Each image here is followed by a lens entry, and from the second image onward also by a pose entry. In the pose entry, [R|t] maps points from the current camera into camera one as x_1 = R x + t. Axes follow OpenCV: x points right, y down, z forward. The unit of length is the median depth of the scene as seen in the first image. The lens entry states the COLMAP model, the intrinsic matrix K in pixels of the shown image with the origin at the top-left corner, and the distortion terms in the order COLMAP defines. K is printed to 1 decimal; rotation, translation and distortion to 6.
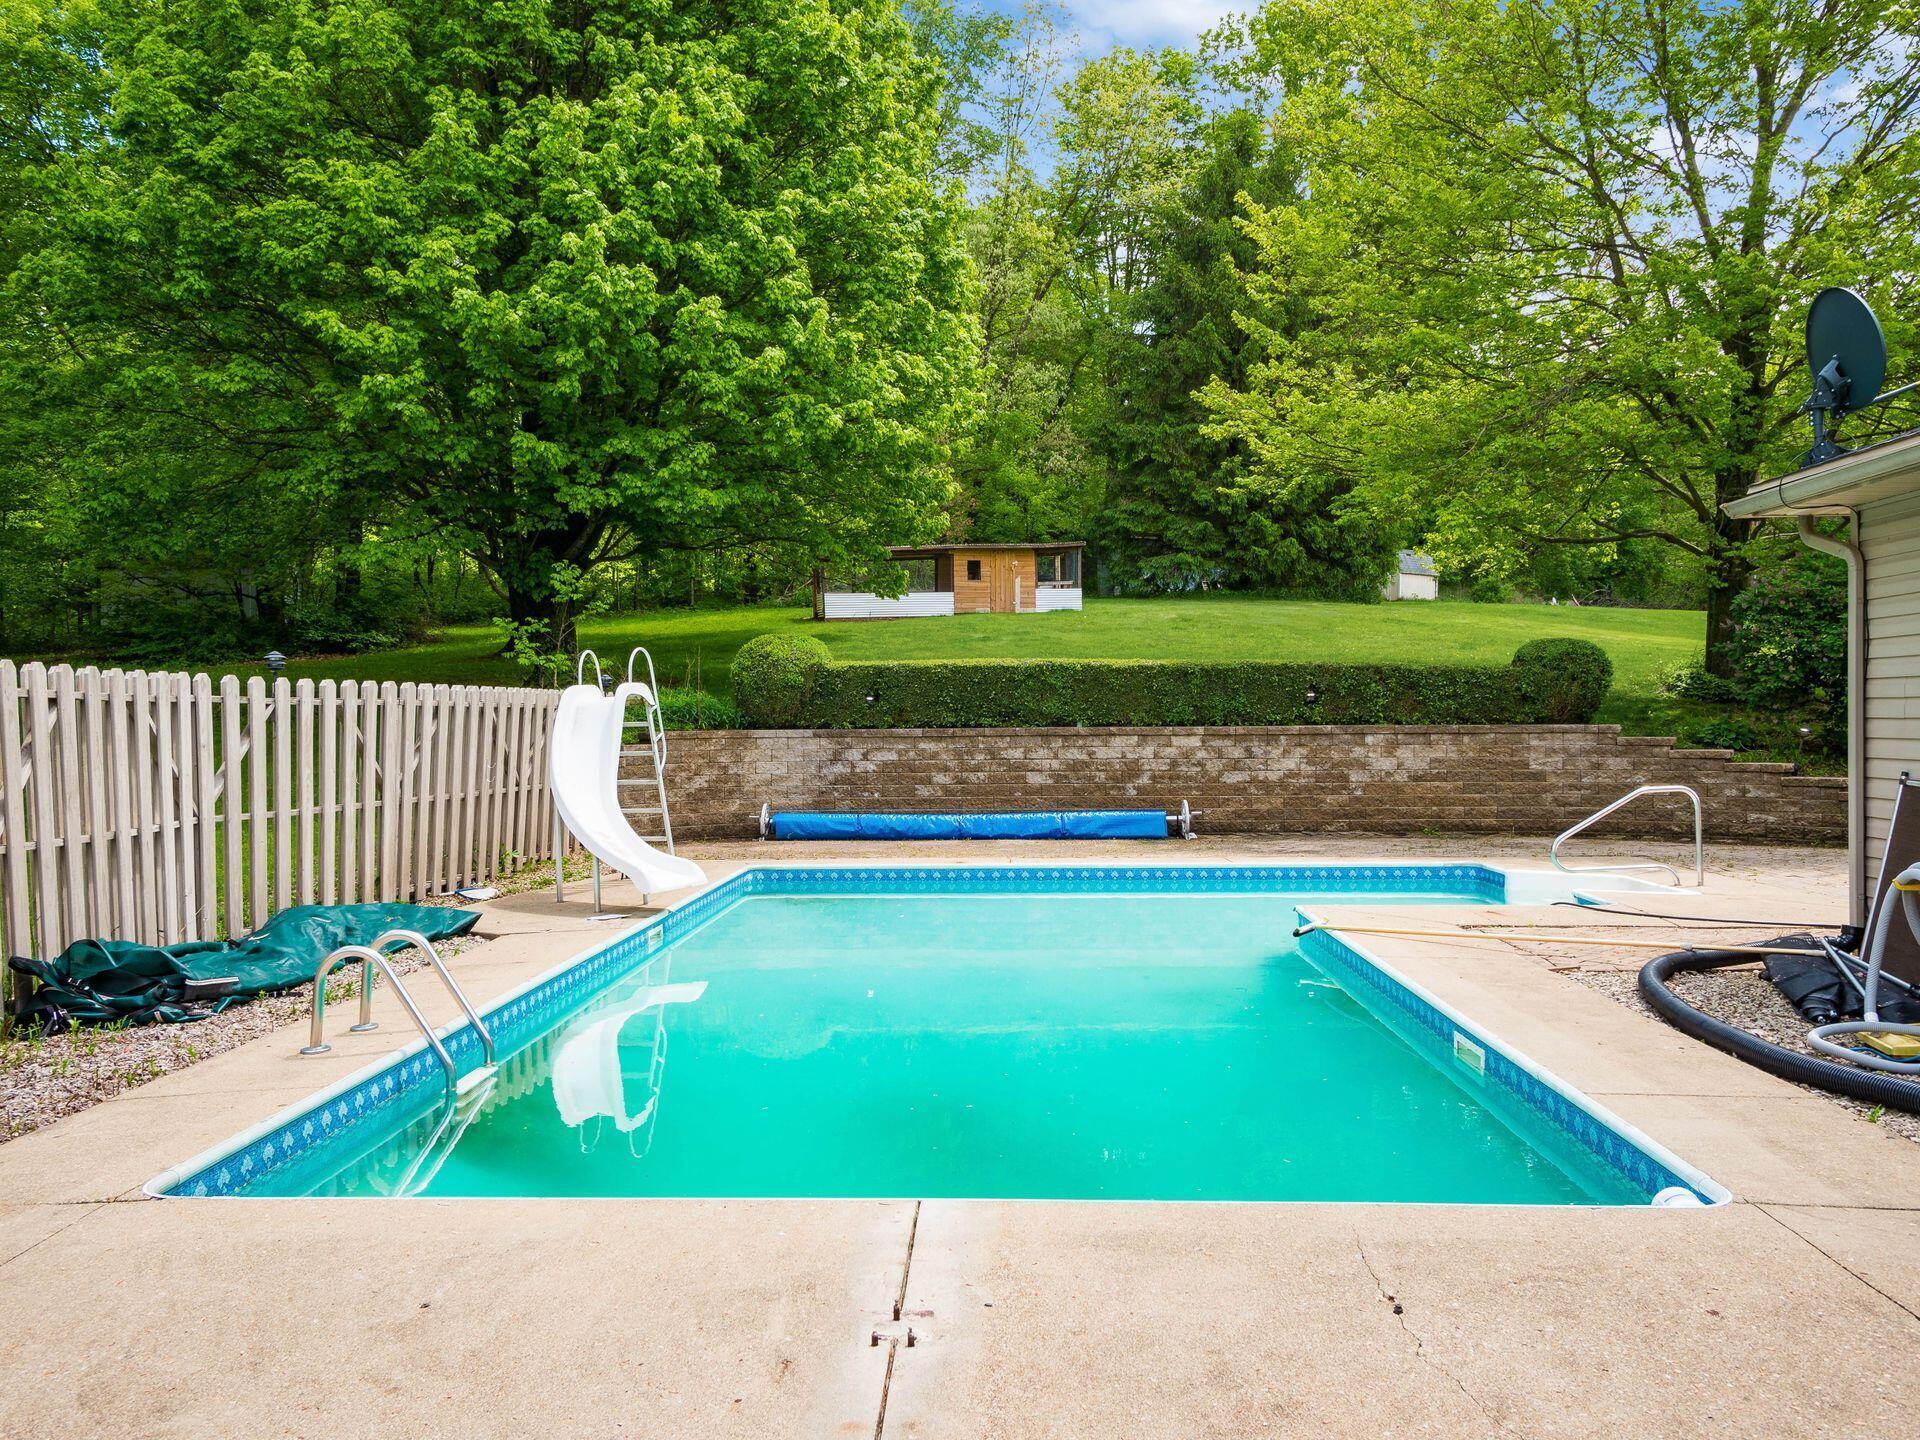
lens RADIAL K [[1544.2, 0, 960.0], [0, 1544.2, 720.0], [0, 0, 1]] dist [0.015389, 0.003878]
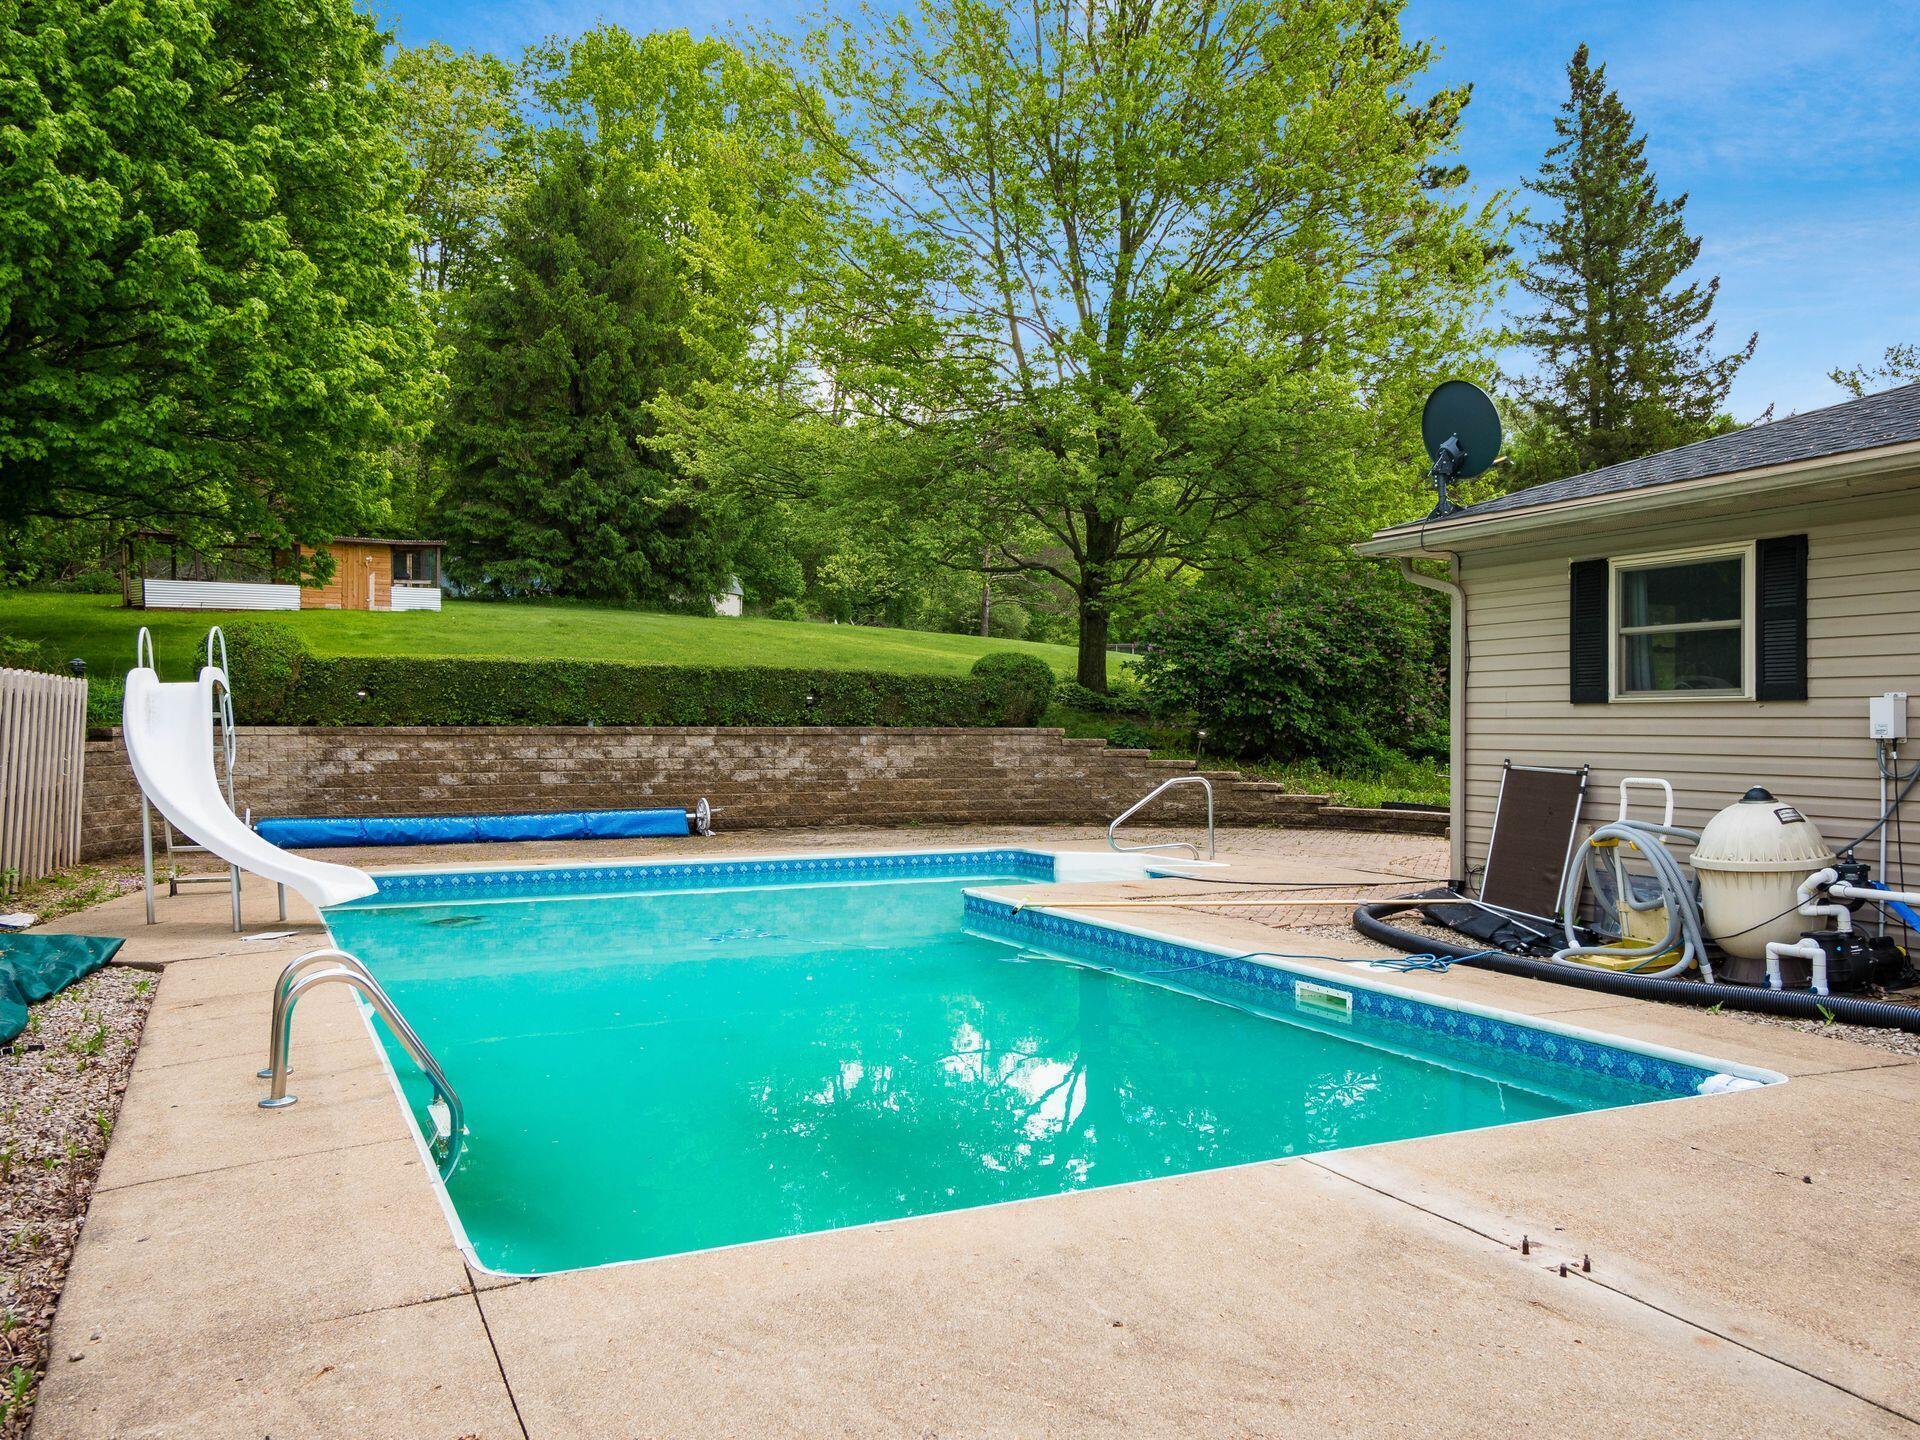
lens RADIAL K [[1473.1, 0, 959.5], [0, 1473.1, 732.2], [0, 0, 1]] dist [0.002583, 0.004177]
pose [[0.882115, 0.006969, 0.470982, -0.161884], [-0.008009, 0.999968, 0.000204, 0.006274], [-0.470966, -0.003952, 0.882143, 0.055200]]
